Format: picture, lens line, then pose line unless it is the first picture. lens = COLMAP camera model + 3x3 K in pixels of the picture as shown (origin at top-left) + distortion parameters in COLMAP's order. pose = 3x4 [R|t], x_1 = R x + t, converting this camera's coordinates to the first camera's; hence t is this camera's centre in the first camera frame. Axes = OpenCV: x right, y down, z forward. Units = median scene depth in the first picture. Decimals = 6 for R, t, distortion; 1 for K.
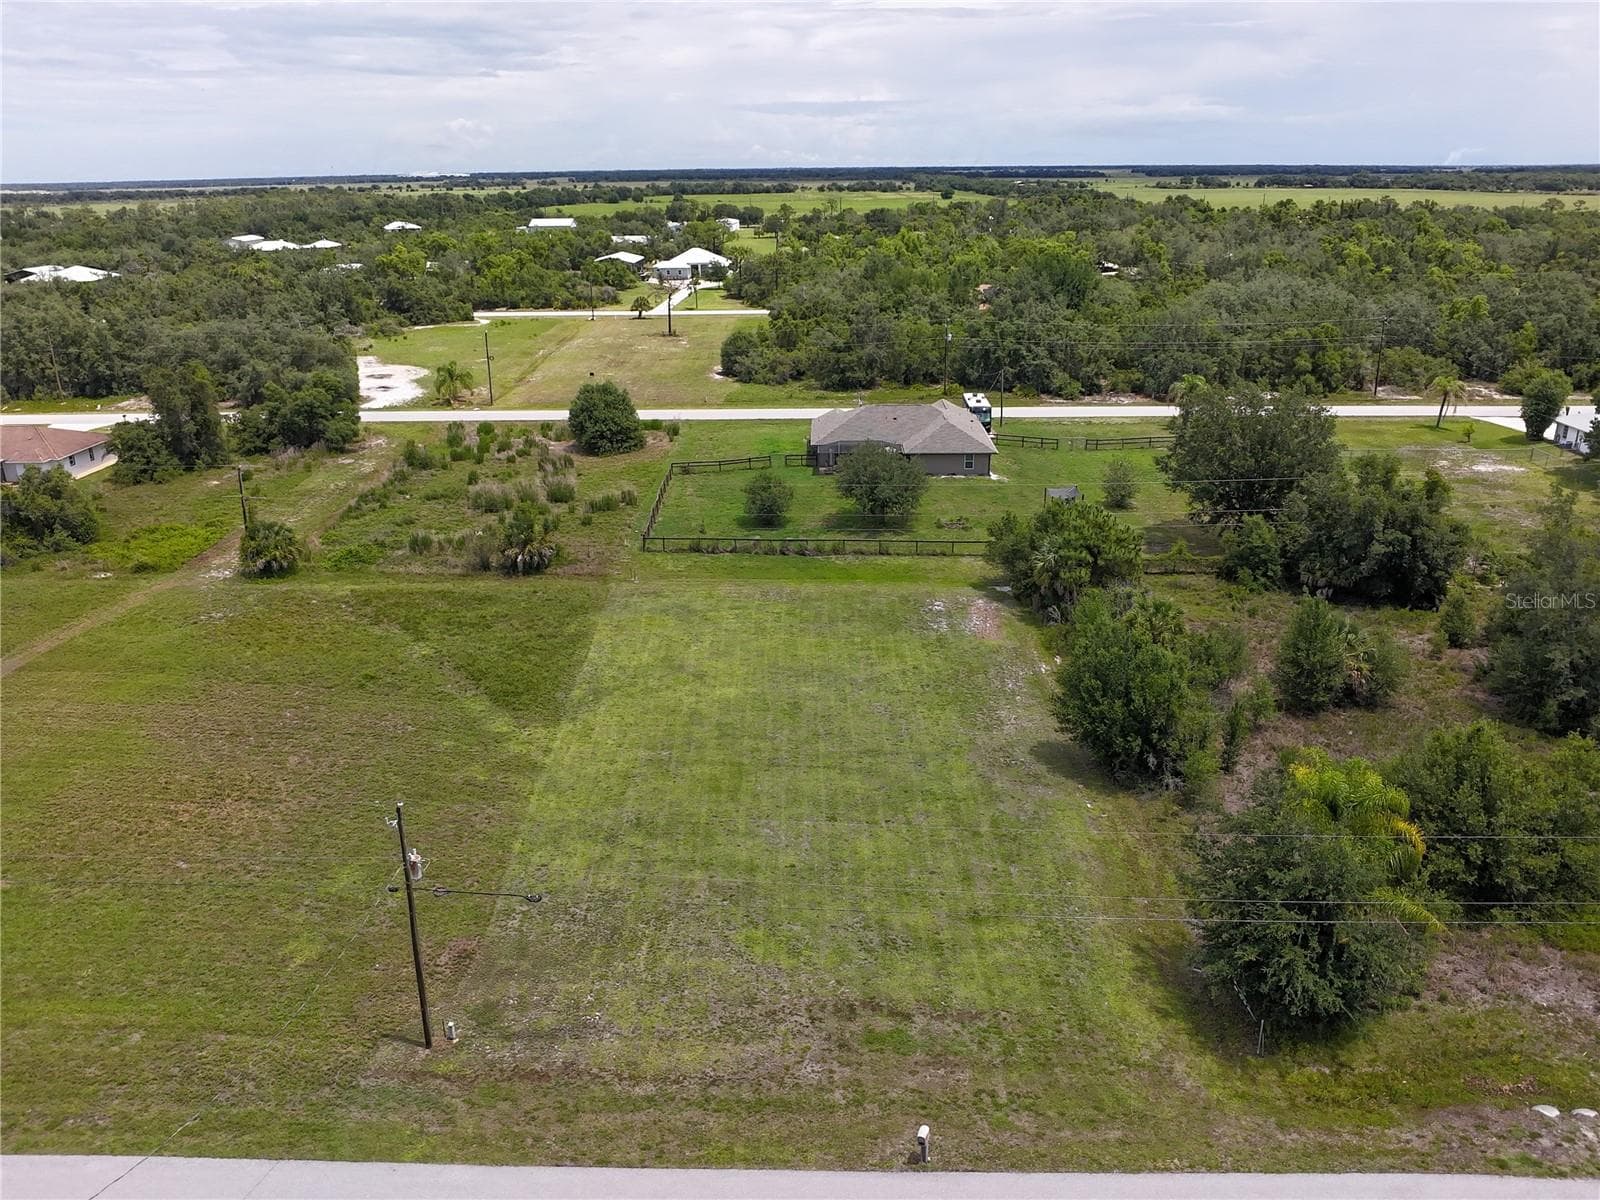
lens RADIAL K [[1181.5, 0, 802.5], [0, 1181.5, 596.7], [0, 0, 1]] dist [-0.039196, 0.007283]
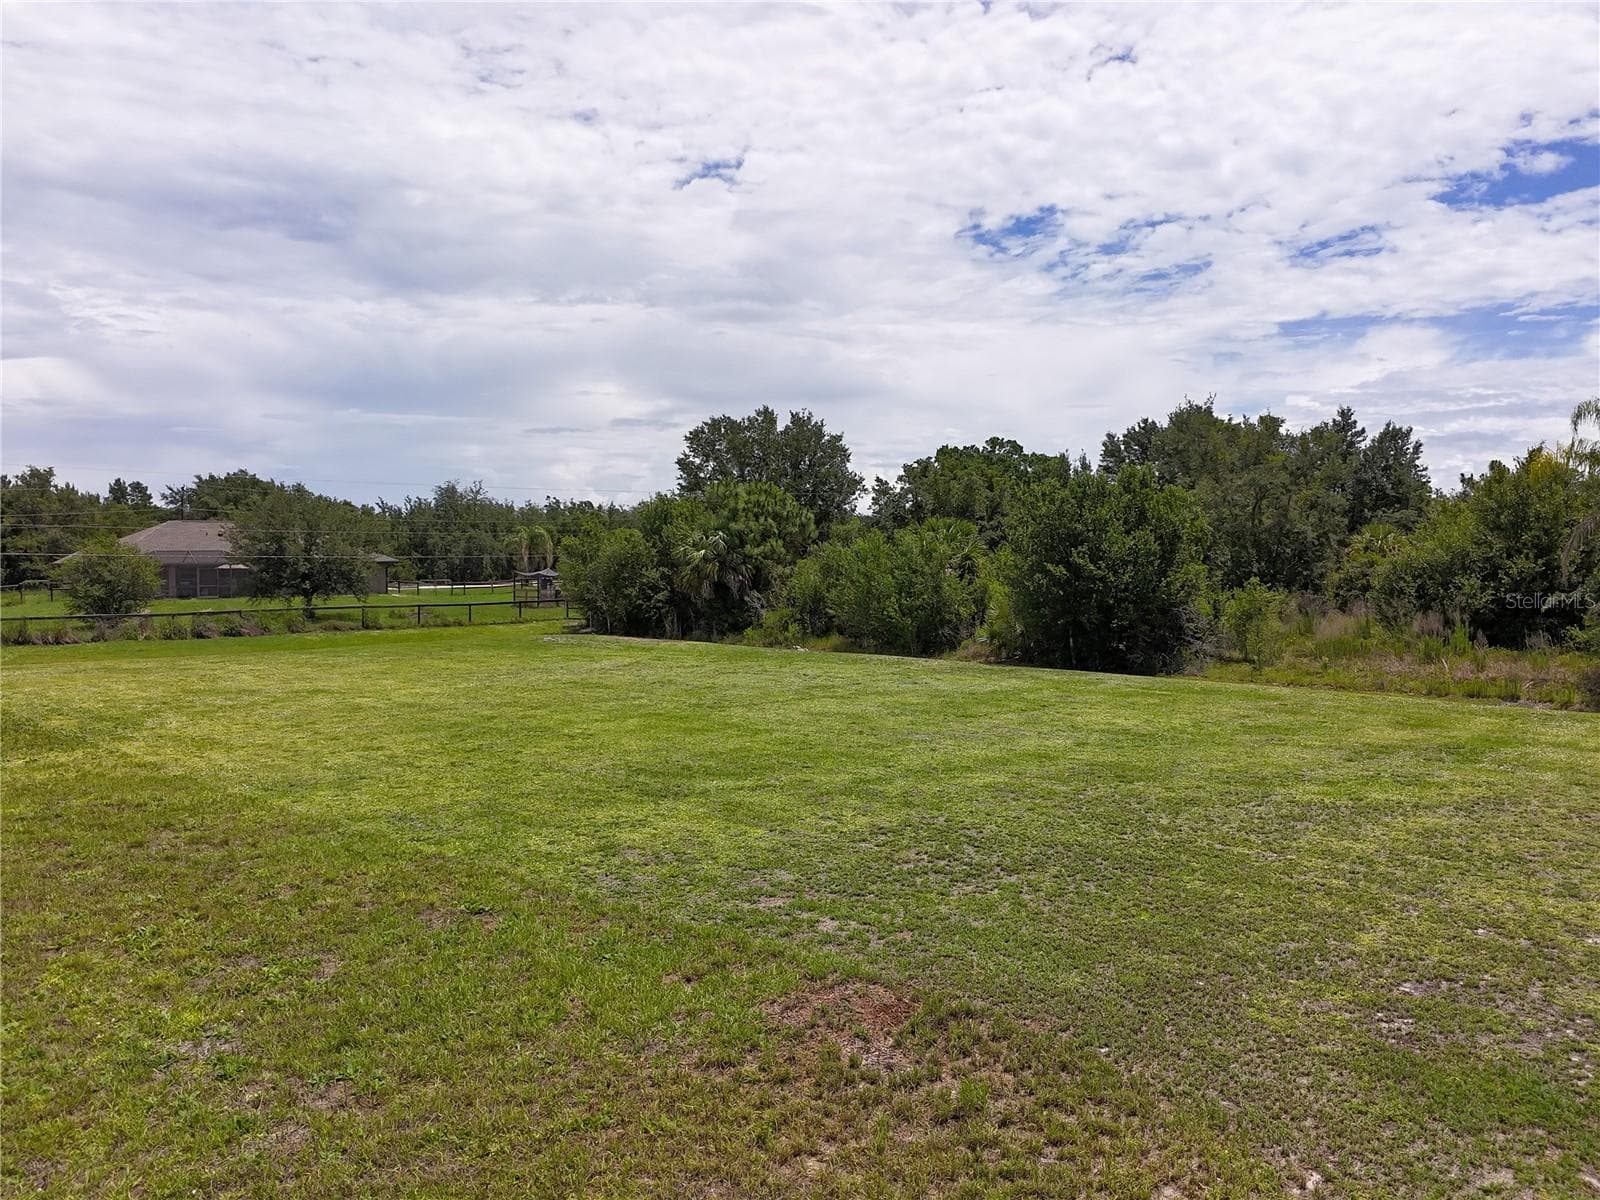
lens RADIAL K [[1181.5, 0, 799.4], [0, 1181.5, 604.7], [0, 0, 1]] dist [-0.039196, 0.007283]
pose [[0.699274, -0.022047, 0.714514, -0.226934], [0.241692, 0.947954, -0.207287, 0.142285], [-0.672757, 0.317642, 0.668208, 0.447239]]
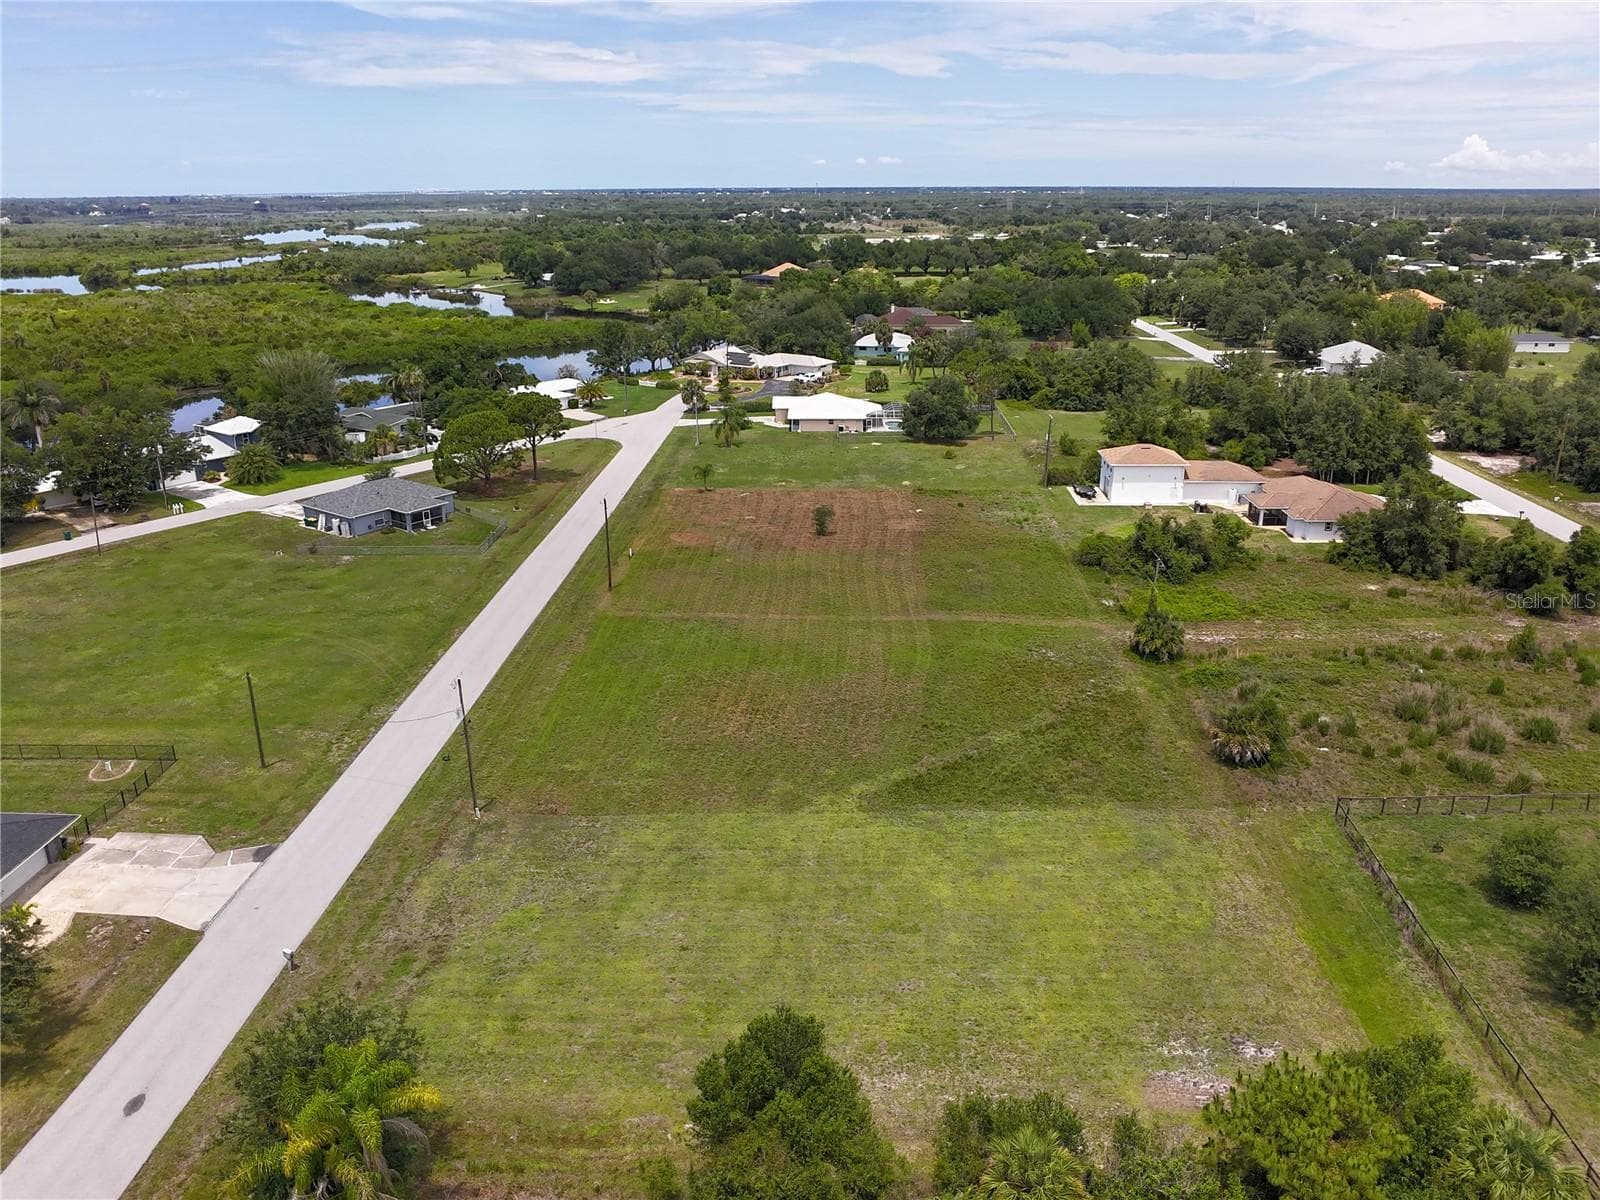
lens RADIAL K [[1181.5, 0, 808.6], [0, 1181.5, 601.4], [0, 0, 1]] dist [-0.039196, 0.007283]
pose [[-0.007567, 0.344134, -0.938890, 0.620009], [-0.341042, 0.881736, 0.325934, -0.331252], [0.940018, 0.322667, 0.110692, 0.550686]]
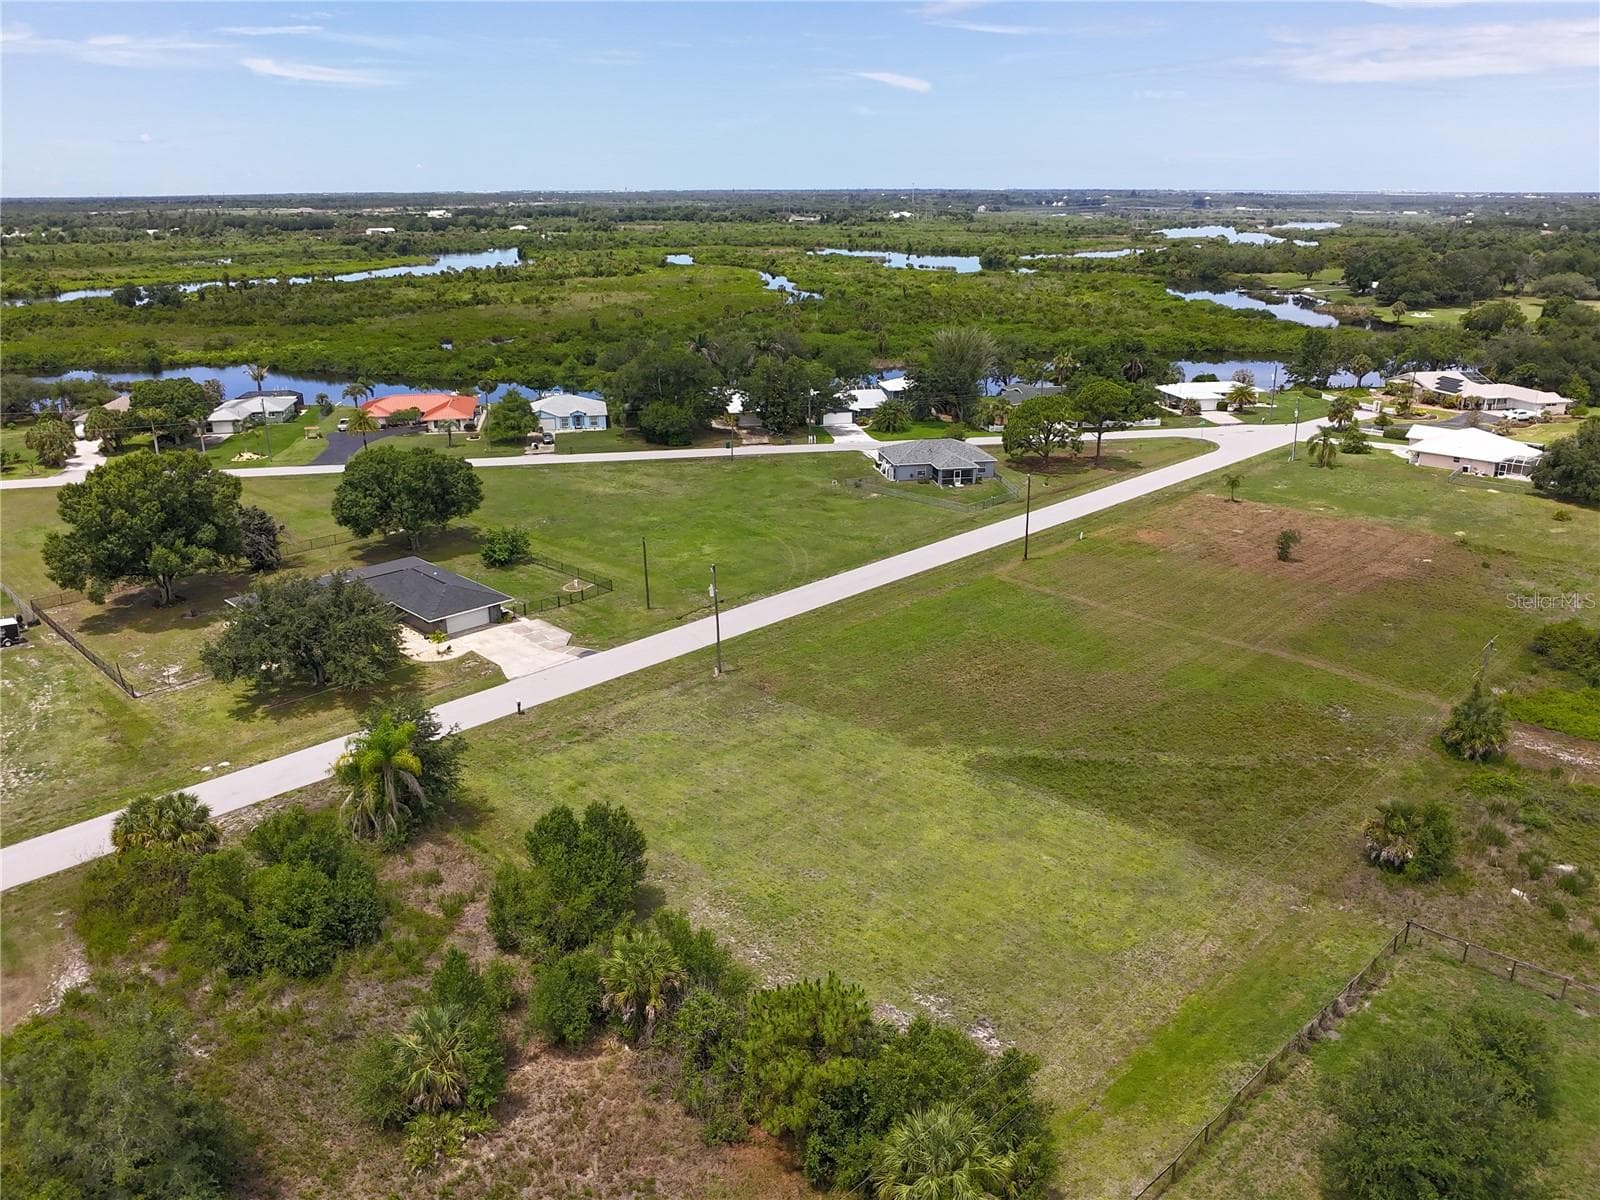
lens RADIAL K [[1181.5, 0, 800.9], [0, 1181.5, 607.6], [0, 0, 1]] dist [-0.039196, 0.007283]
pose [[-0.685708, 0.258109, -0.680577, 0.564457], [-0.240645, 0.802047, 0.546636, -0.520521], [0.686946, 0.538610, -0.487857, 1.047782]]
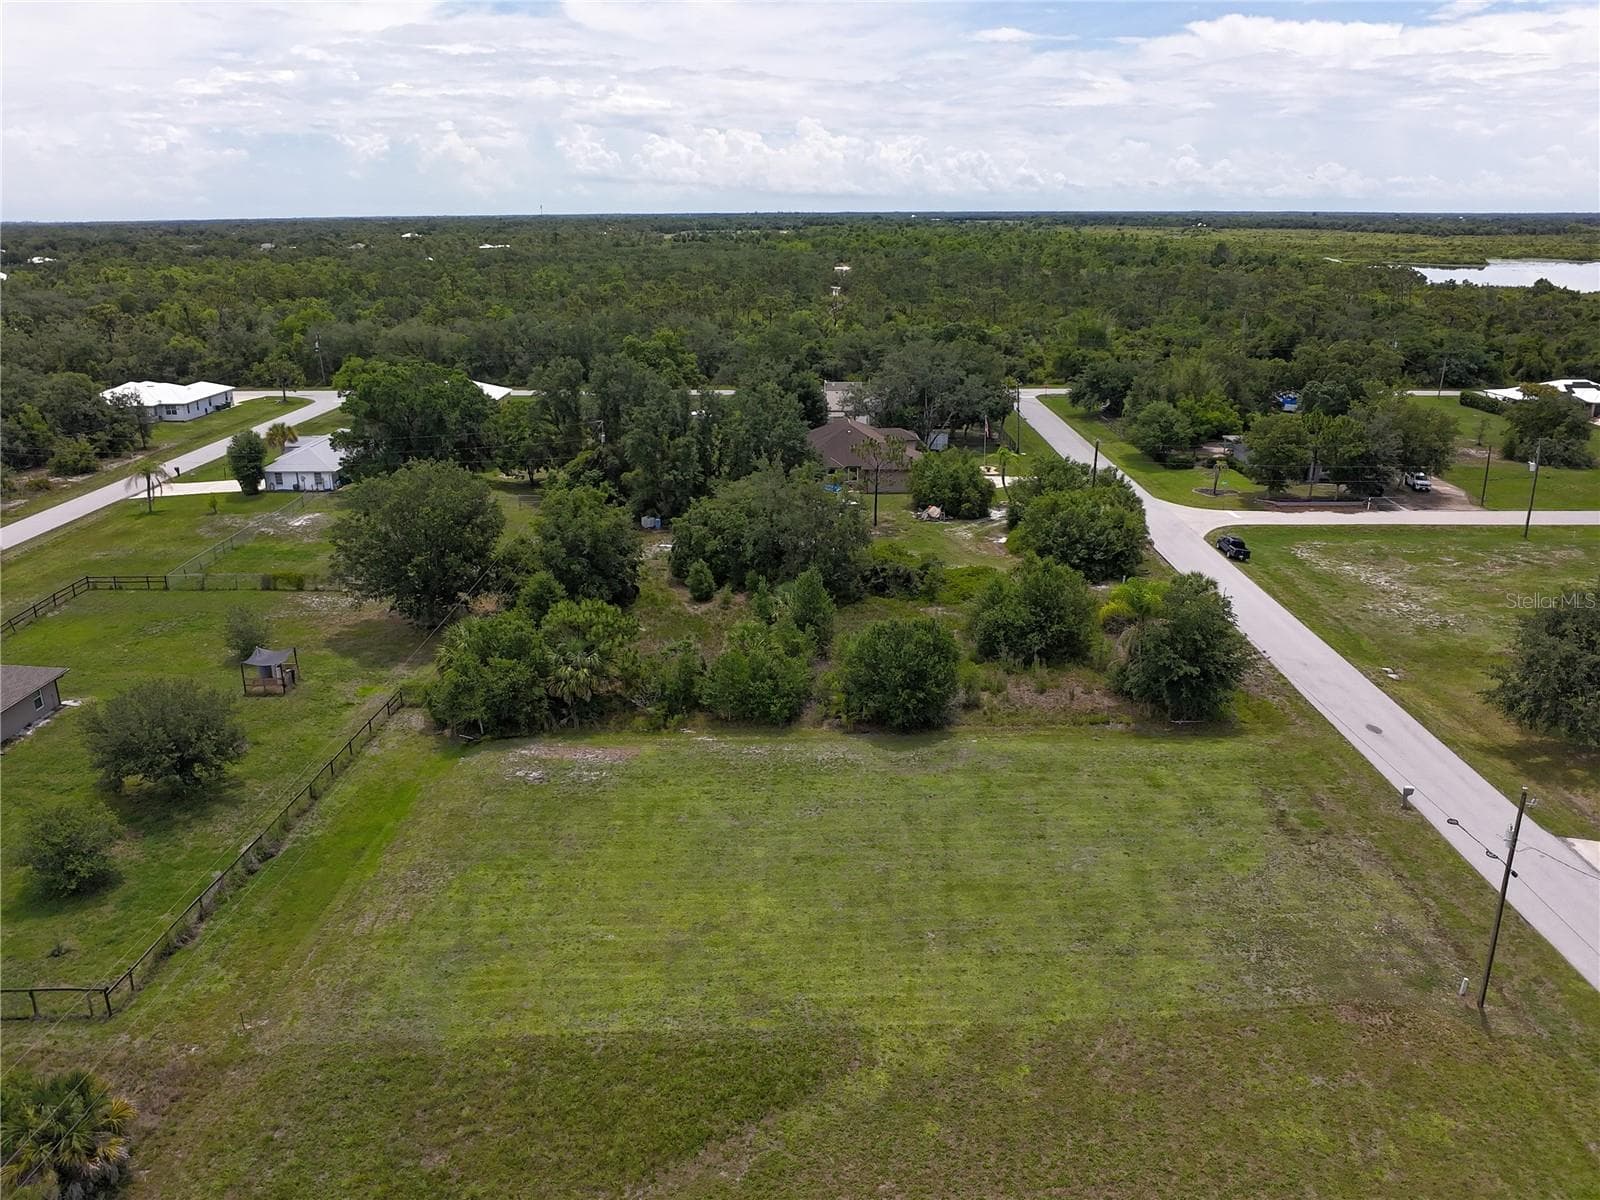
lens RADIAL K [[1181.5, 0, 802.2], [0, 1181.5, 601.8], [0, 0, 1]] dist [-0.039196, 0.007283]
pose [[-0.016367, -0.305599, 0.952020, -0.601909], [0.349135, 0.890467, 0.291843, -0.257965], [-0.936929, 0.337161, 0.092121, 0.648929]]
